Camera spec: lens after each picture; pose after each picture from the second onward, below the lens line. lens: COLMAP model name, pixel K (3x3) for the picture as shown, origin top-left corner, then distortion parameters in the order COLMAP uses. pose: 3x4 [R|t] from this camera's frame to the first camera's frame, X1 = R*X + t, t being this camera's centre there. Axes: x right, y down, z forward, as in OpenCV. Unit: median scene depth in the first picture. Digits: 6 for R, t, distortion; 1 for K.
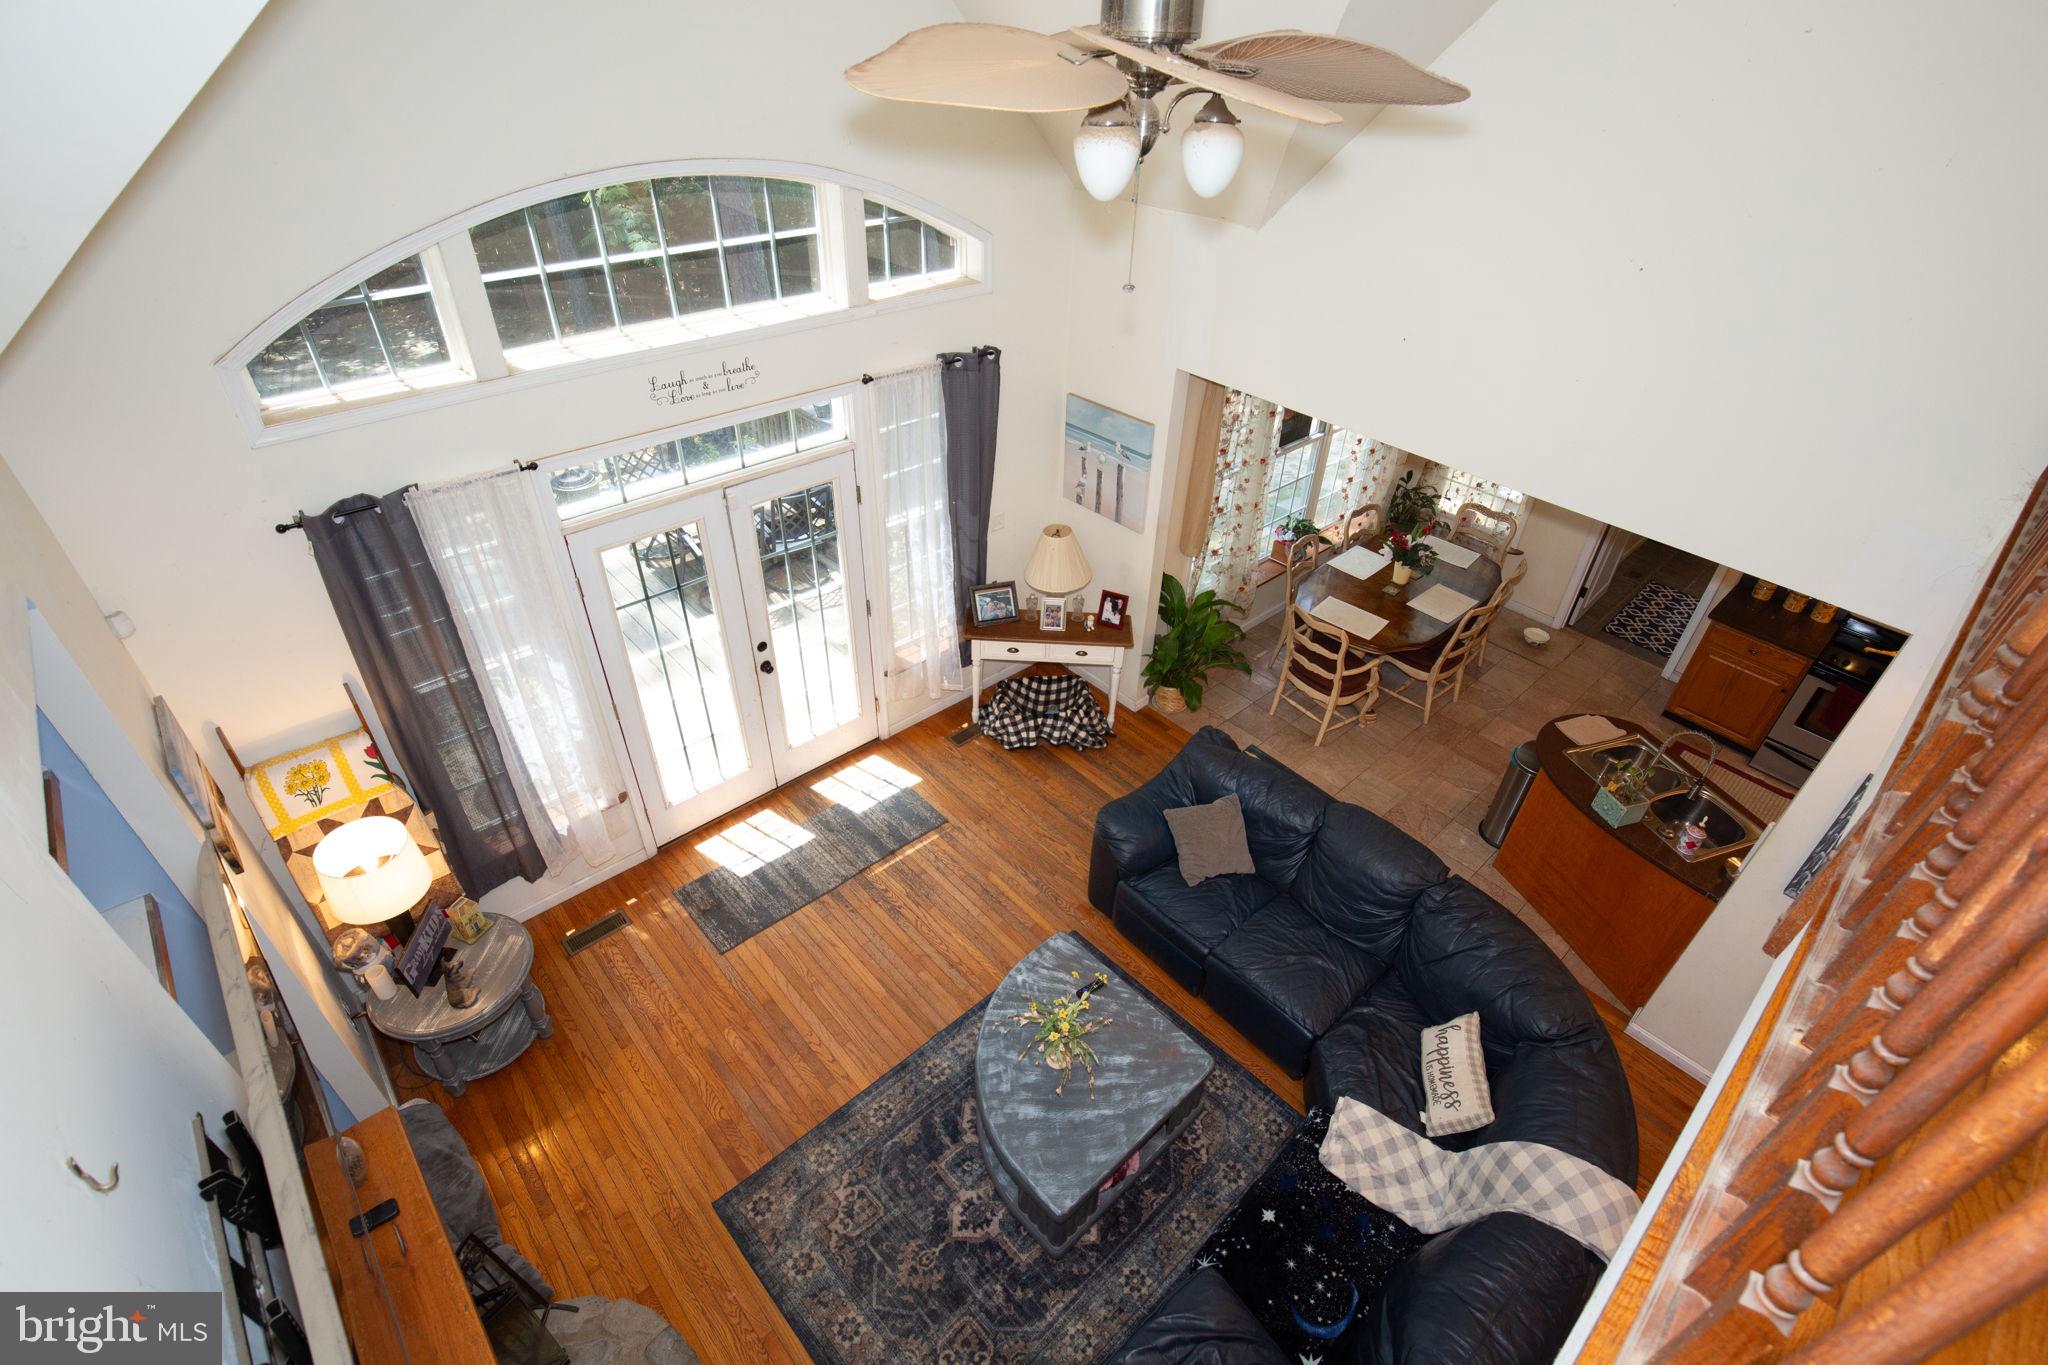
lens RADIAL K [[945.8, 0, 1023.2], [0, 945.8, 685.9], [0, 0, 1]] dist [-0.035710, 0.000130]
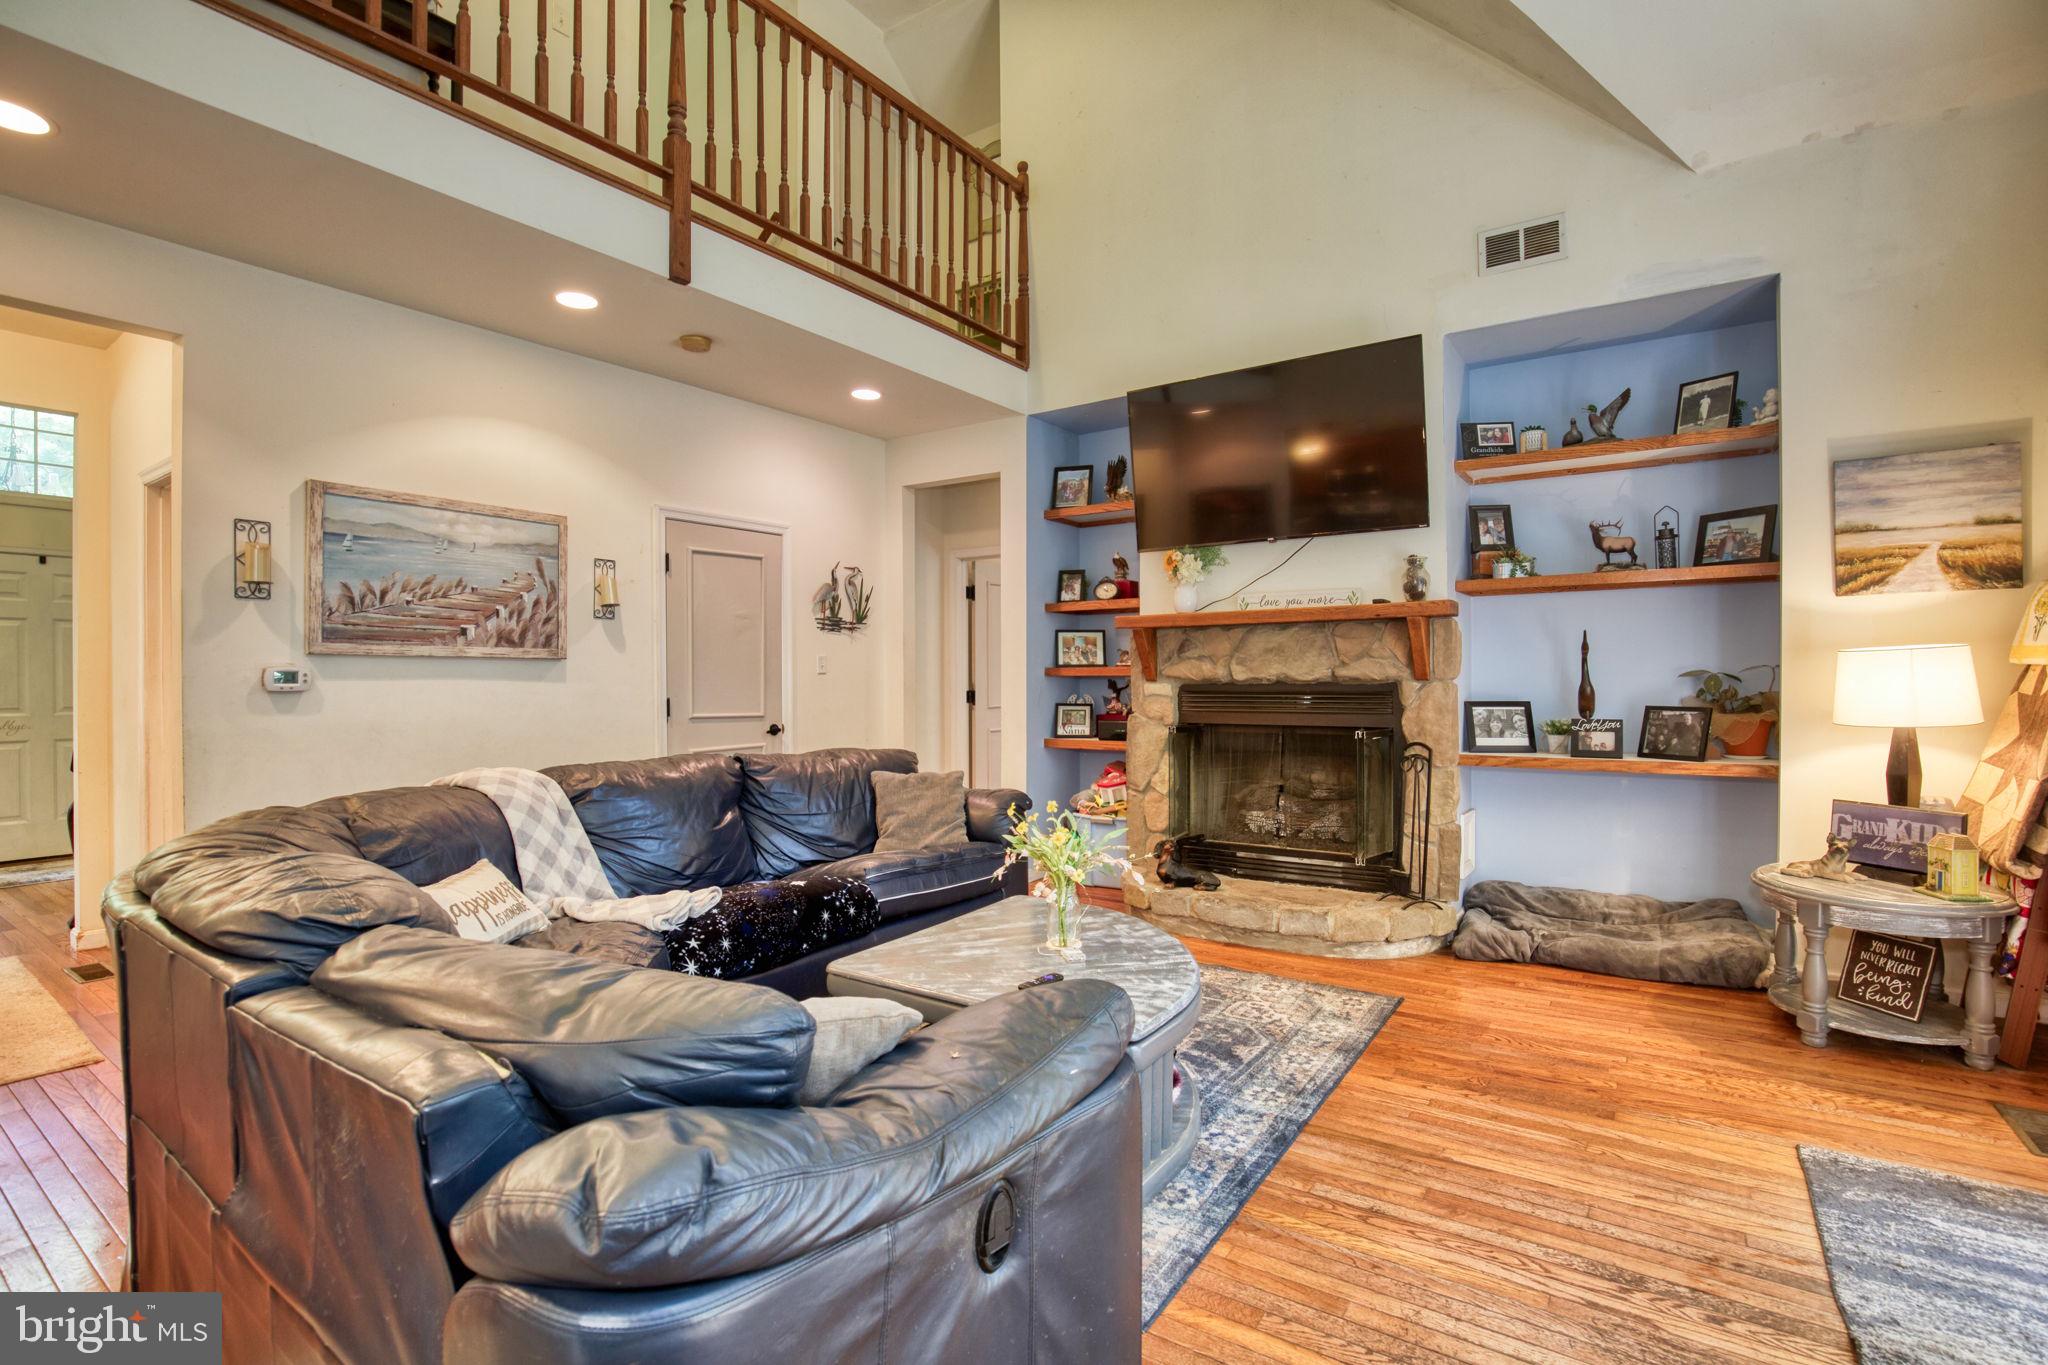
lens RADIAL K [[945.8, 0, 1029.8], [0, 945.8, 681.3], [0, 0, 1]] dist [-0.035710, 0.000130]
pose [[-0.971223, -0.022417, -0.237114, 0.218918], [-0.161871, 0.792416, 0.588111, -0.144536], [0.174709, 0.609569, -0.773241, 1.361545]]
